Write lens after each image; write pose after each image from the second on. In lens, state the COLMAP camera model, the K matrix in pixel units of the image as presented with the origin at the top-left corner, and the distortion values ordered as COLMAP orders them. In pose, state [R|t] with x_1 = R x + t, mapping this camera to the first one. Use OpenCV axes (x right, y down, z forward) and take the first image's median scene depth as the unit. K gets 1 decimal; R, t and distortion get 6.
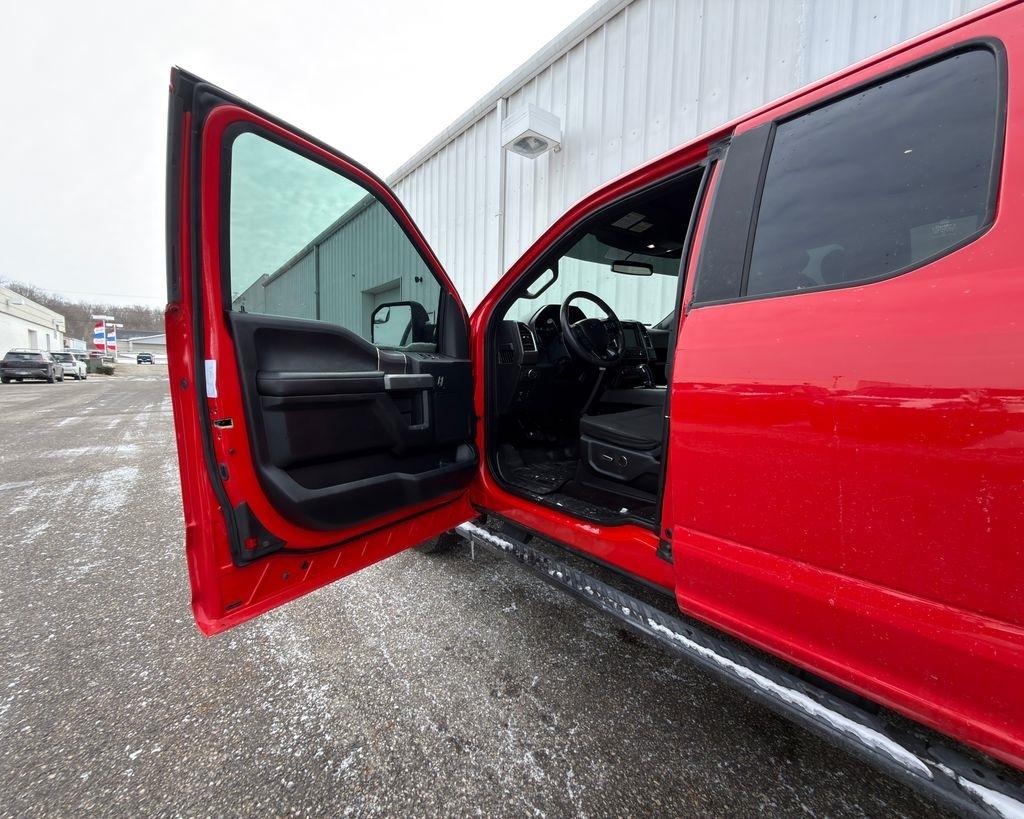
lens RADIAL K [[437.5, 0, 512.3], [0, 437.5, 409.4], [0, 0, 1]] dist [-0.002389, 0.000717]
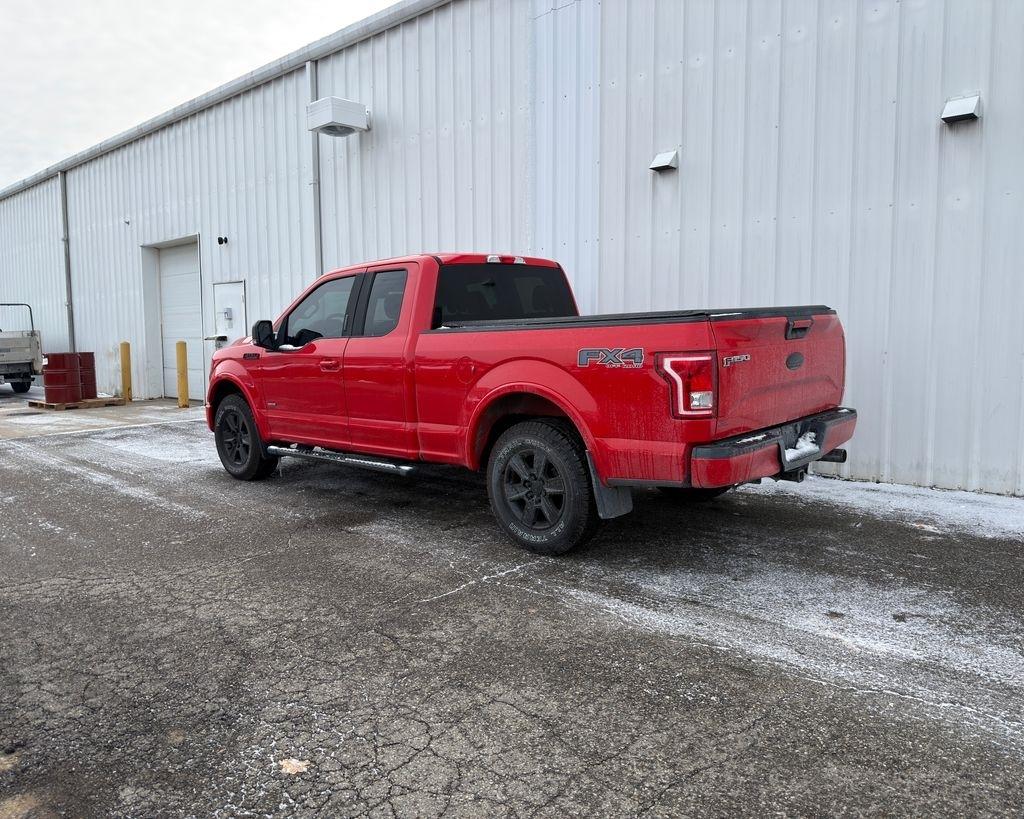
lens RADIAL K [[763.6, 0, 502.1], [0, 763.6, 406.5], [0, 0, 1]] dist [0.055526, -0.070858]
pose [[0.988703, -0.036237, 0.145442, 0.135643], [0.035771, 0.999343, 0.005821, 0.044073], [-0.145557, -0.000553, 0.989350, -0.823249]]
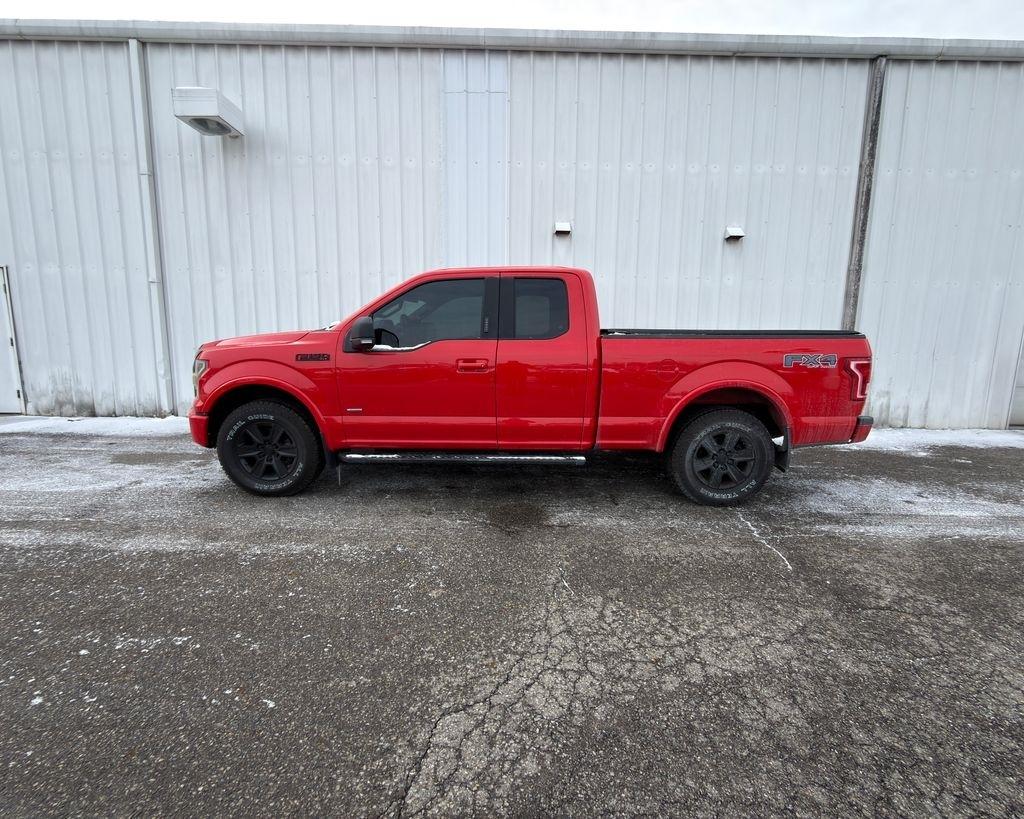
lens RADIAL K [[437.5, 0, 514.5], [0, 437.5, 406.1], [0, 0, 1]] dist [-0.002389, 0.000717]
pose [[0.618548, -0.109249, 0.778115, -0.373315], [0.060676, 0.993971, 0.091322, -0.011963], [-0.783401, -0.009274, 0.621448, -0.177539]]
